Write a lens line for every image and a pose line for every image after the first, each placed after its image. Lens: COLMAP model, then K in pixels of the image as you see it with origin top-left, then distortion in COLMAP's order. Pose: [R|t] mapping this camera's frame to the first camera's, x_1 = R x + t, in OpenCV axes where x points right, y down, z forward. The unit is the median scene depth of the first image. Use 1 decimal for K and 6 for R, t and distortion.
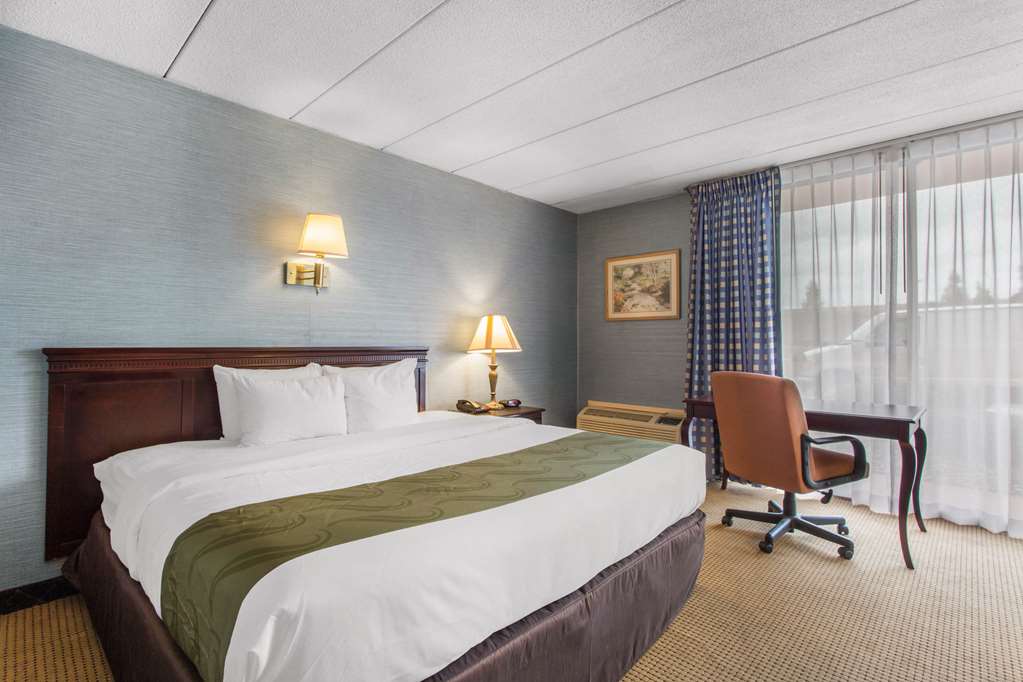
lens RADIAL K [[495.1, 0, 511.5], [0, 495.1, 341.0], [0, 0, 1]] dist [0.001828, 0.000216]
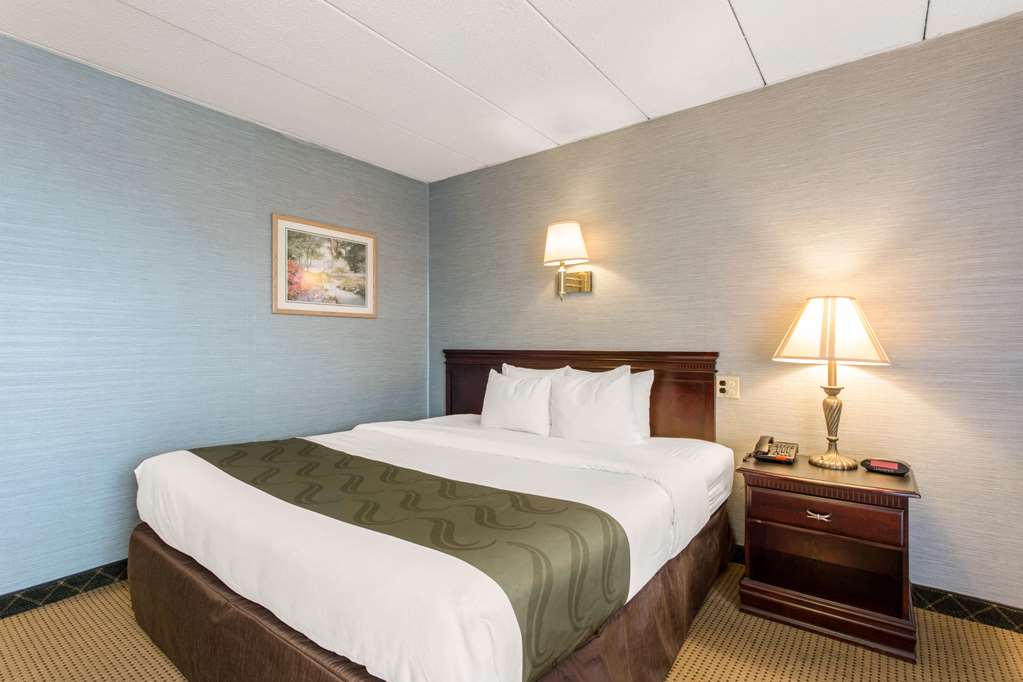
lens RADIAL K [[495.1, 0, 511.5], [0, 495.1, 341.0], [0, 0, 1]] dist [0.001828, 0.000216]
pose [[0.097068, -0.006832, -0.995254, 0.606945], [0.005886, 0.999963, -0.006290, -0.002661], [0.995260, -0.005248, 0.097105, 0.737289]]
